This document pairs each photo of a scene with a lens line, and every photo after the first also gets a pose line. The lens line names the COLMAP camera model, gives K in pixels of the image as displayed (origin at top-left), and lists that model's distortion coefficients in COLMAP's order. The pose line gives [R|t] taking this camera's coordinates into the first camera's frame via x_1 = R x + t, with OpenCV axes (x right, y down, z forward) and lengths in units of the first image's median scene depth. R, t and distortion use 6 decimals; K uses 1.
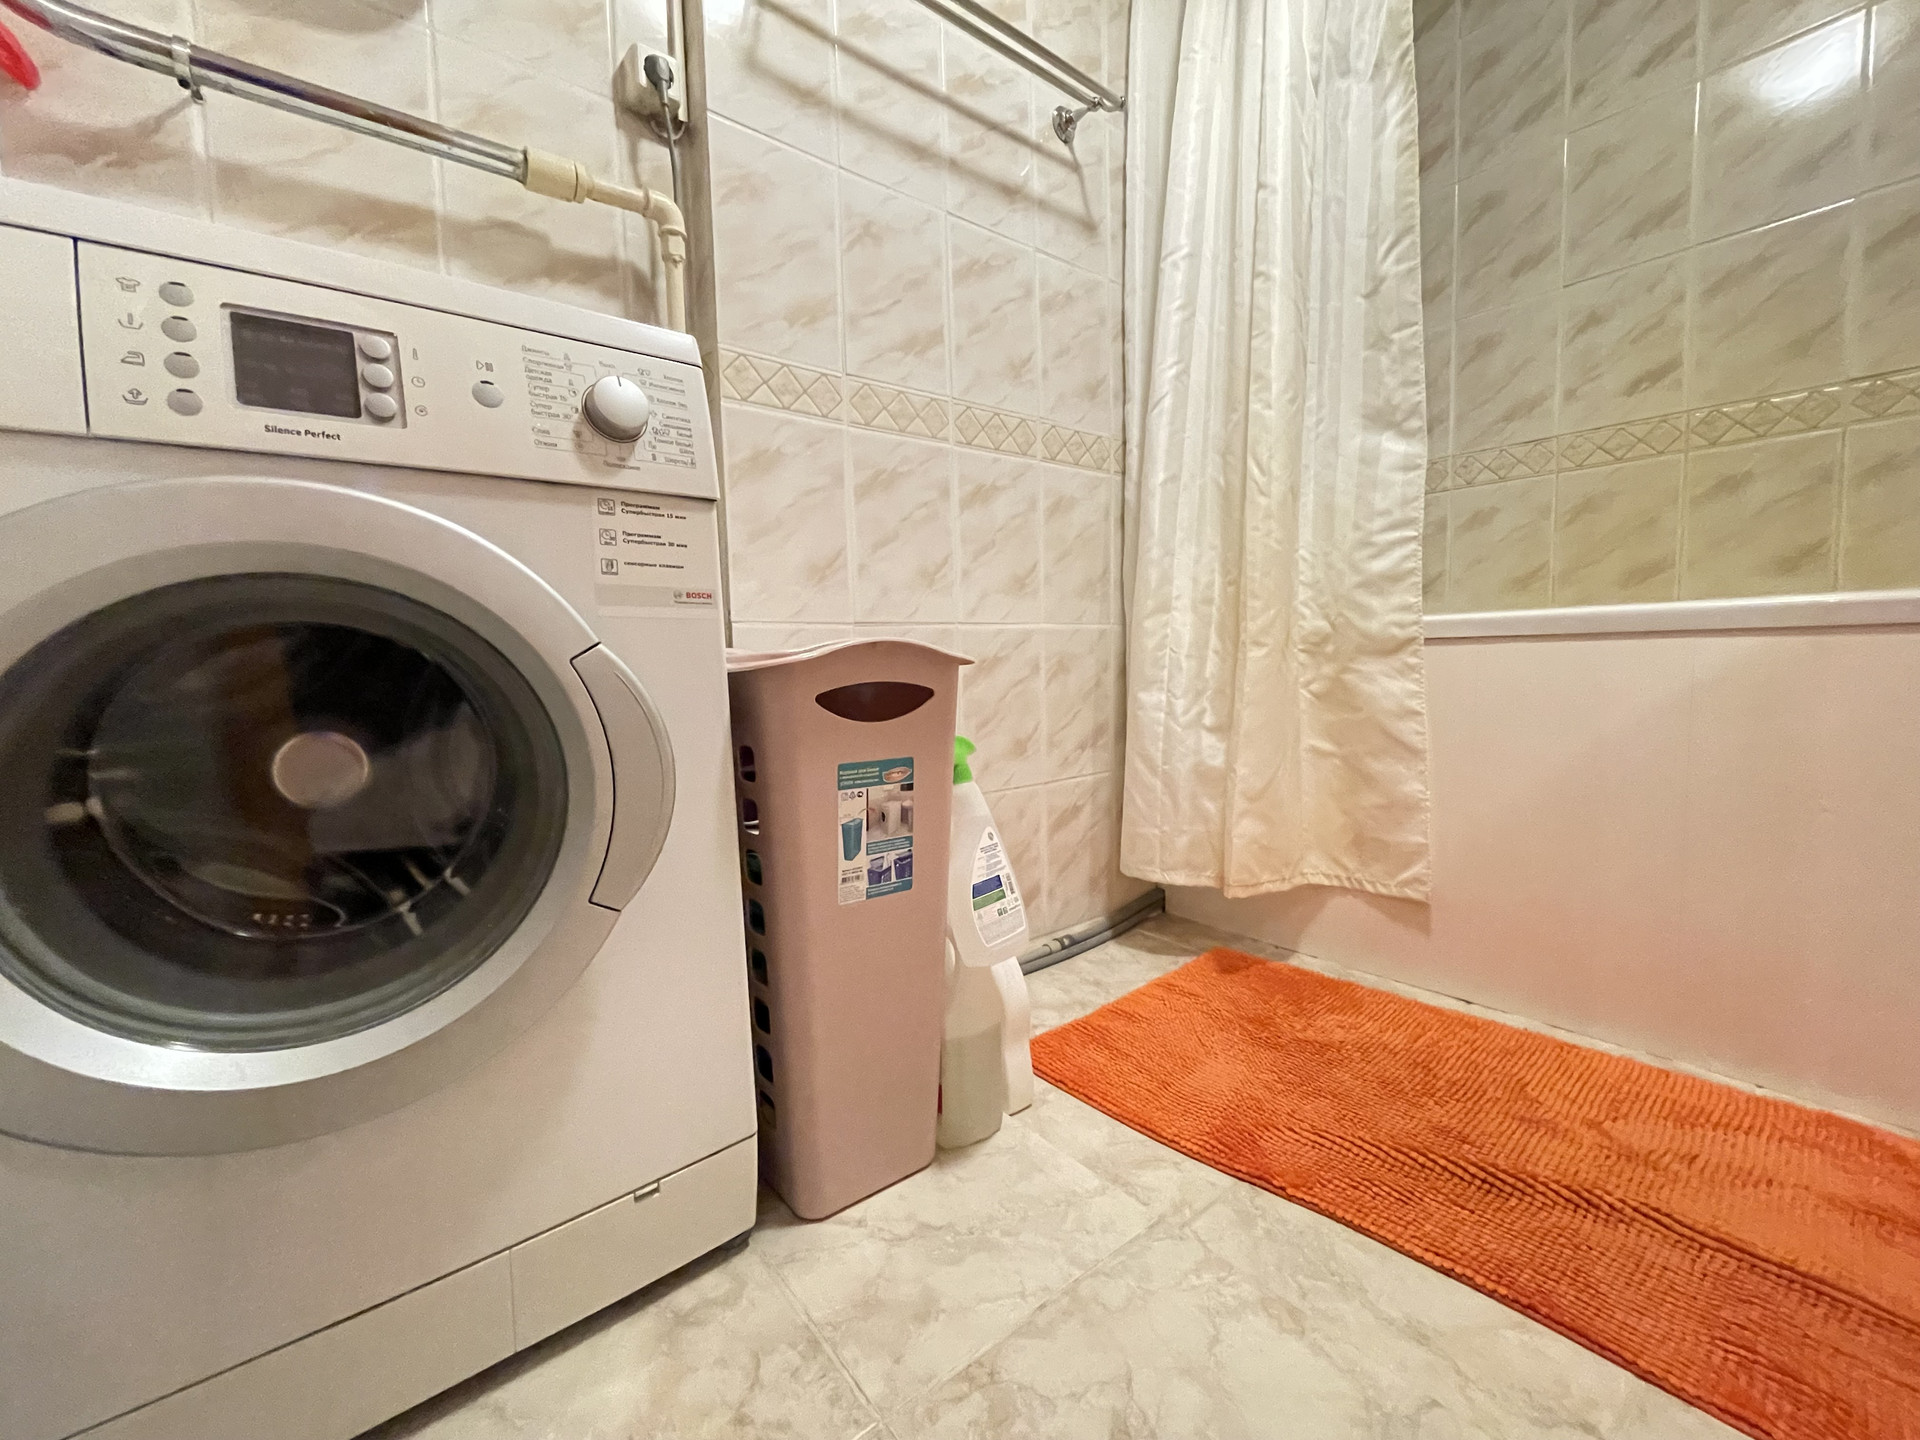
lens RADIAL K [[773.4, 0, 954.3], [0, 773.4, 701.7], [0, 0, 1]] dist [-0.001628, -0.000158]
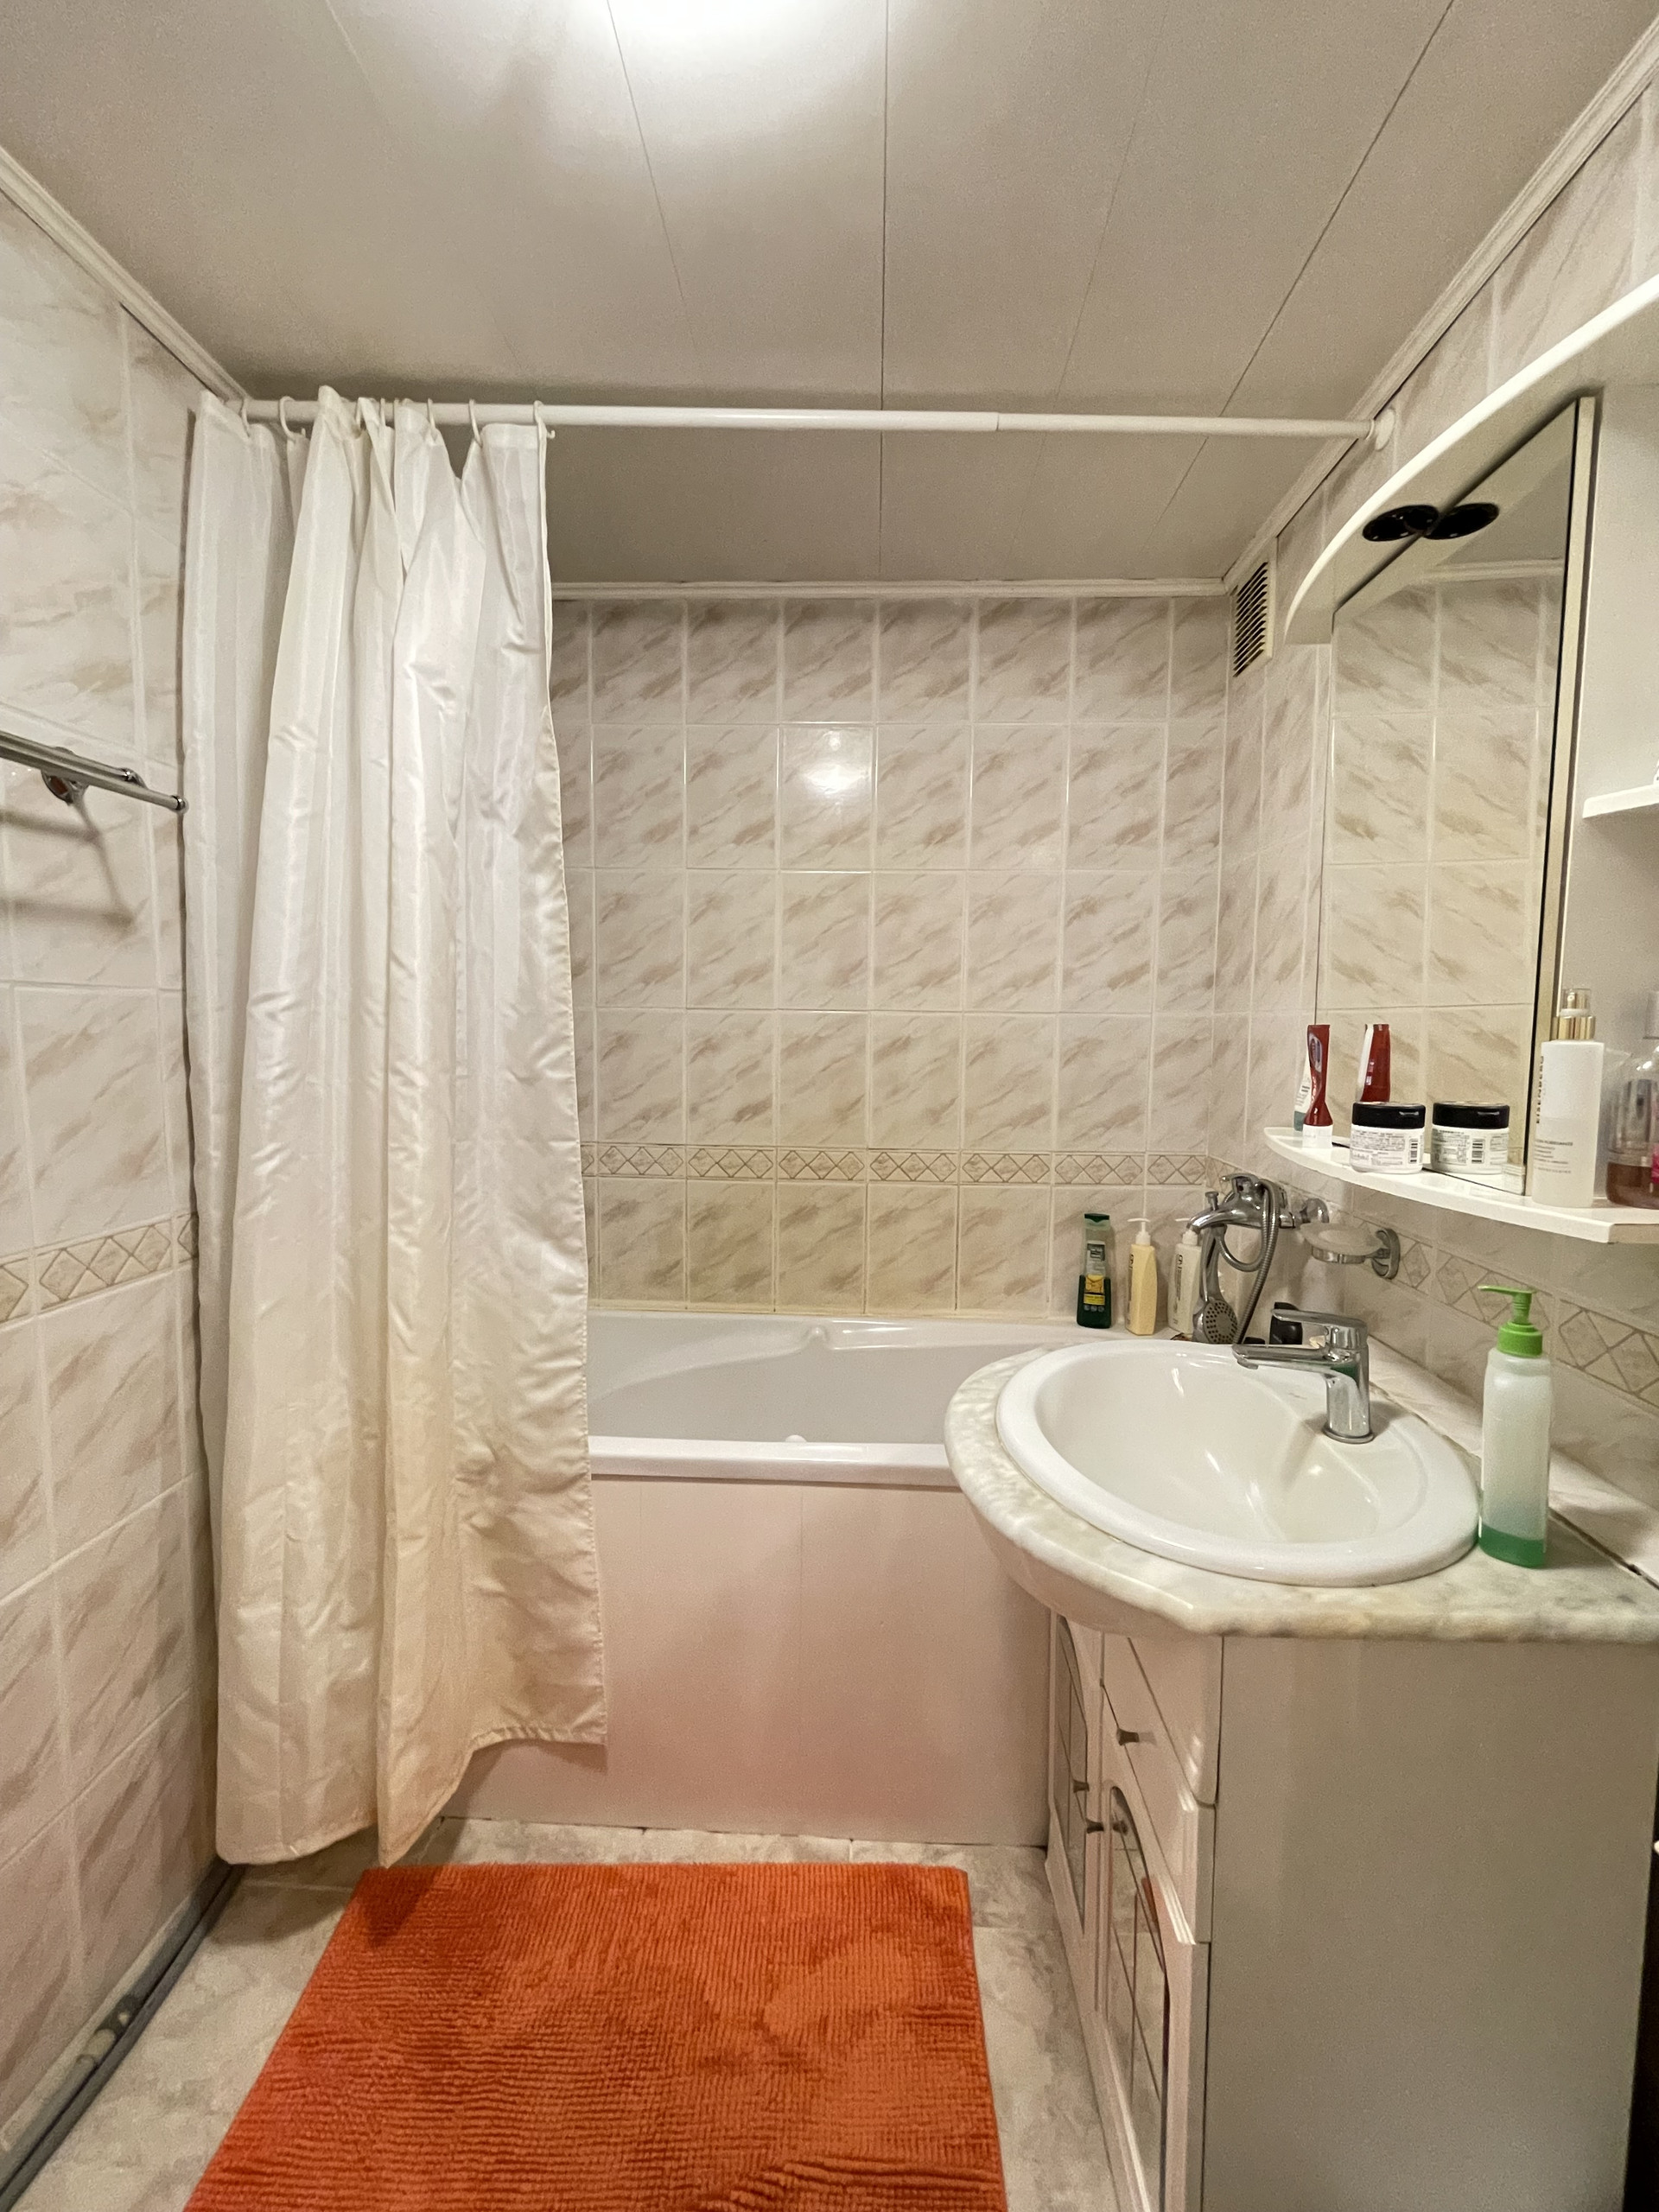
lens RADIAL K [[891.0, 0, 830.1], [0, 891.0, 1101.7], [0, 0, 1]] dist [-0.001628, -0.000158]
pose [[0.659864, -0.031379, 0.750730, 0.001067], [0.028618, 0.999452, 0.016621, -0.489422], [-0.750840, 0.010517, 0.660400, 0.056849]]
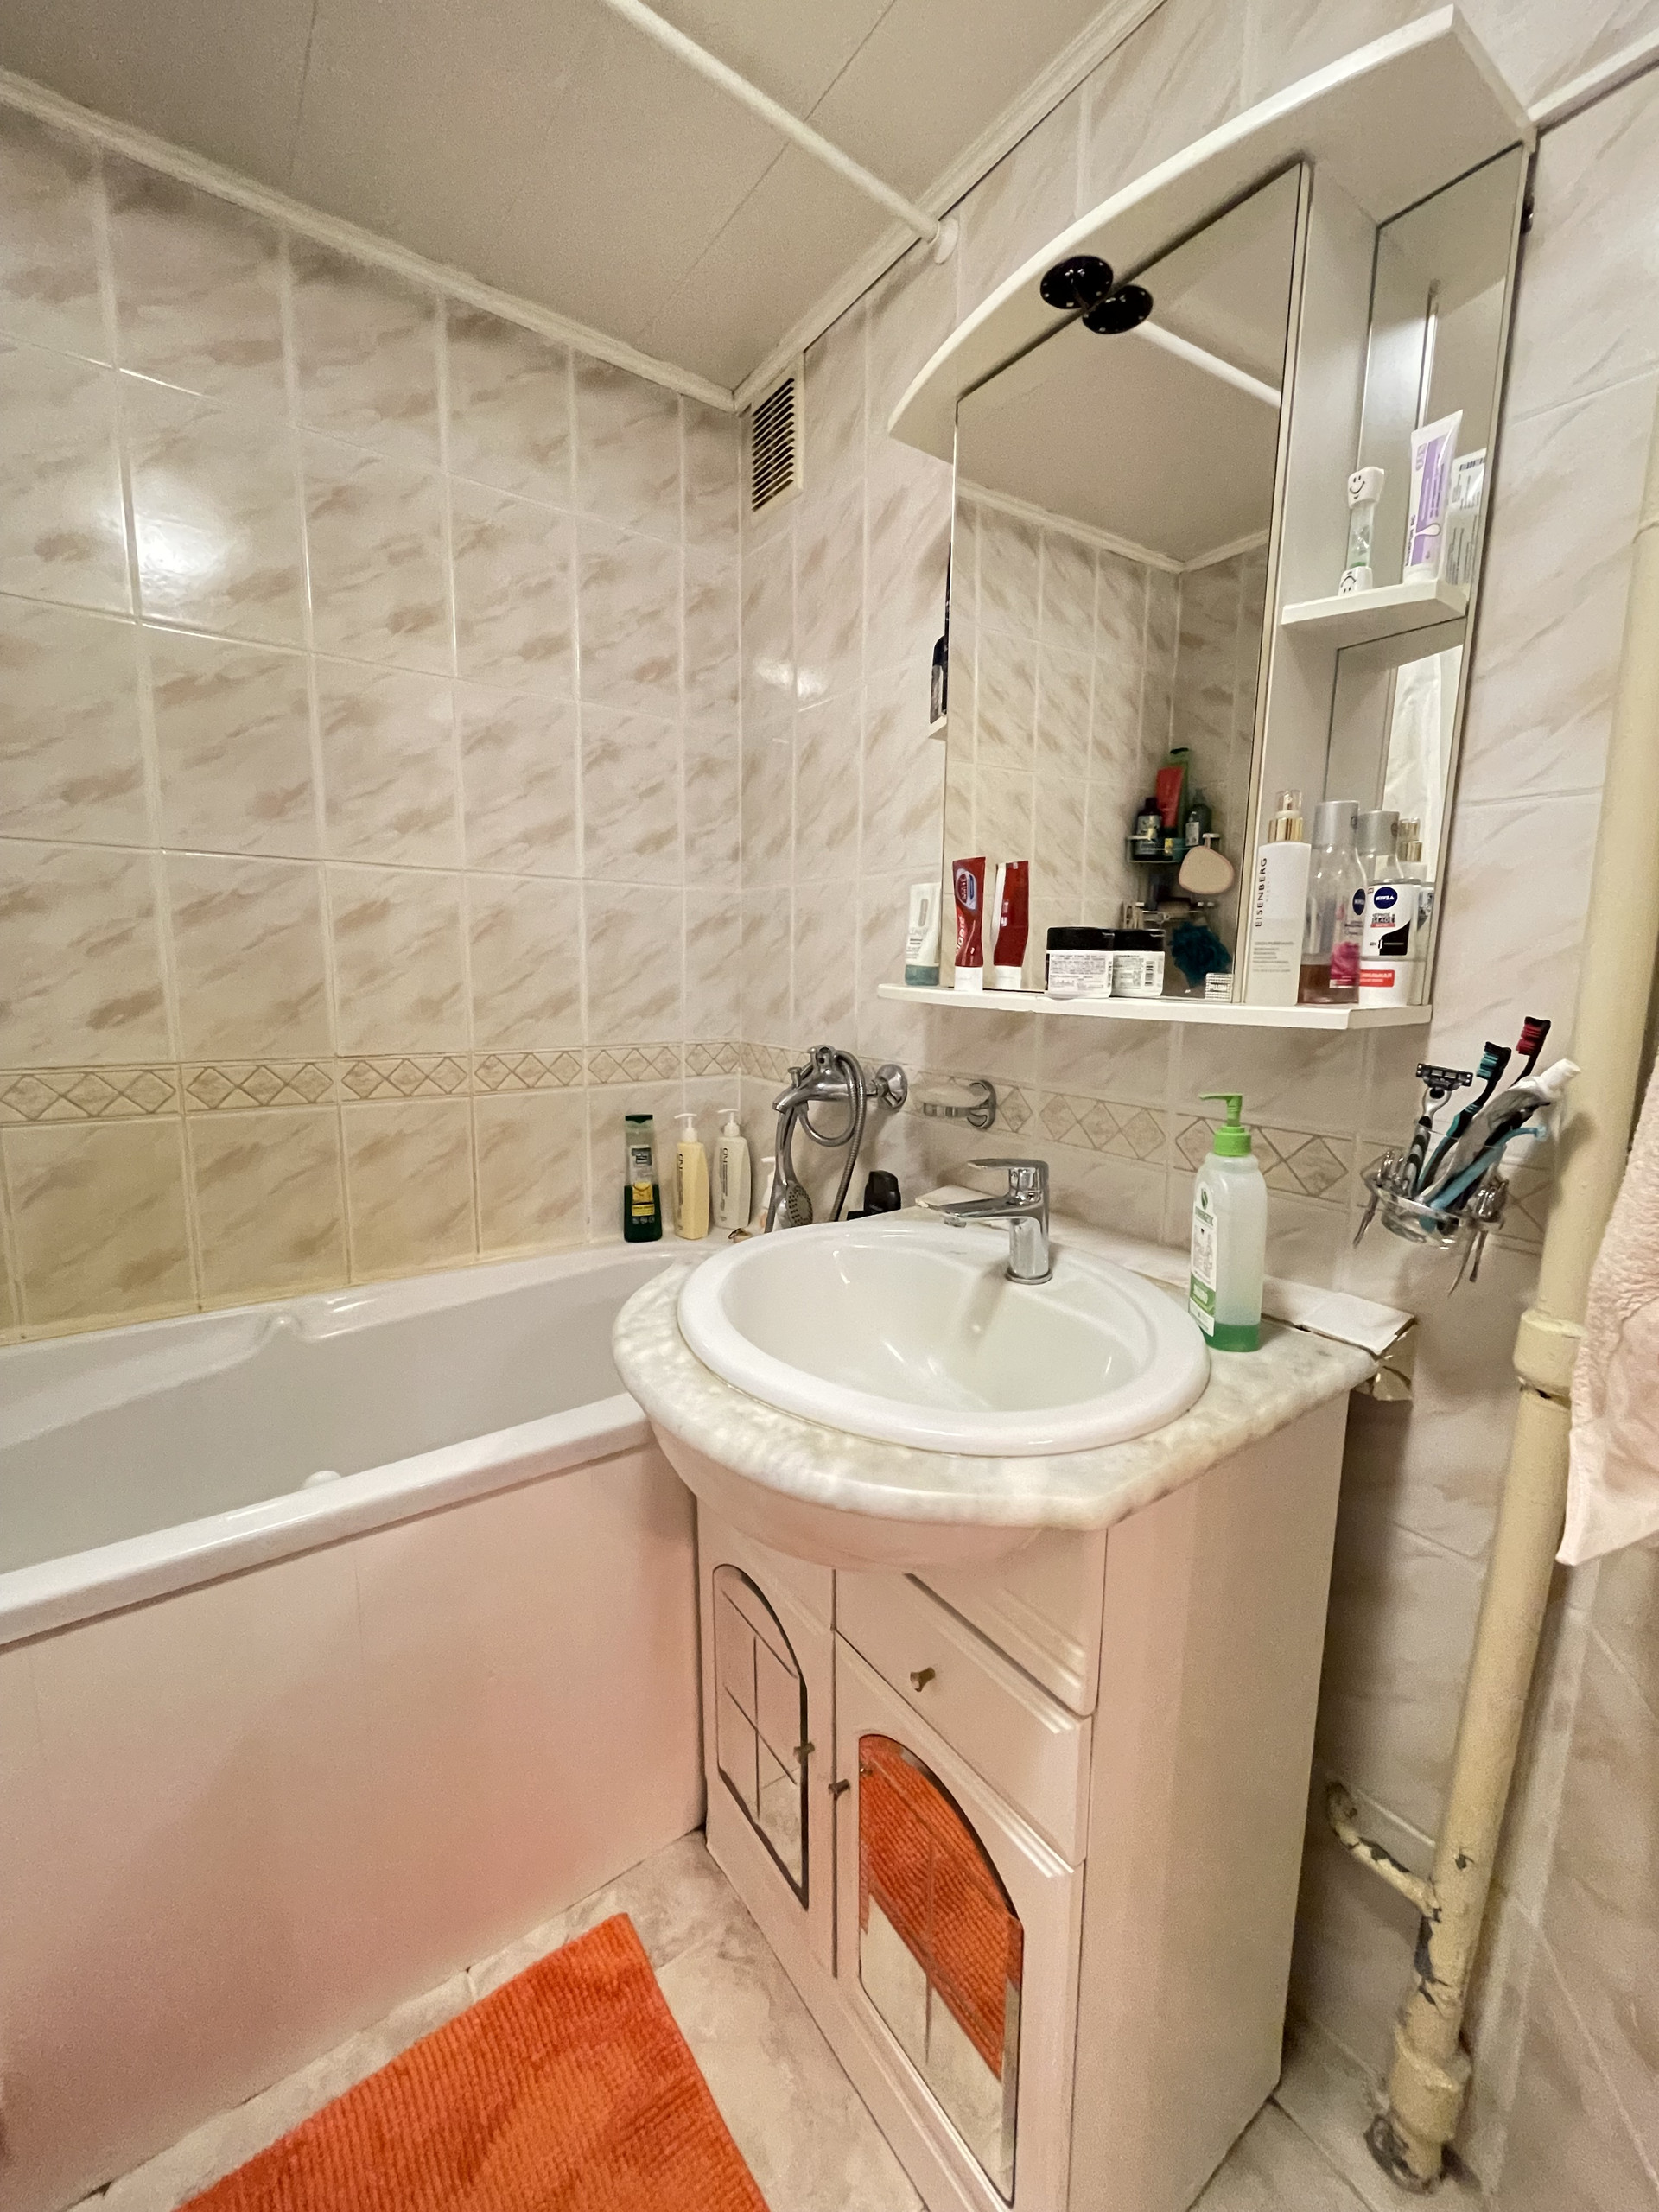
lens RADIAL K [[891.0, 0, 824.5], [0, 891.0, 1105.0], [0, 0, 1]] dist [-0.001628, -0.000158]
pose [[0.052046, -0.125054, 0.990784, 0.115023], [0.057265, 0.990870, 0.122056, -0.428078], [-0.997001, 0.050384, 0.058732, 0.332377]]
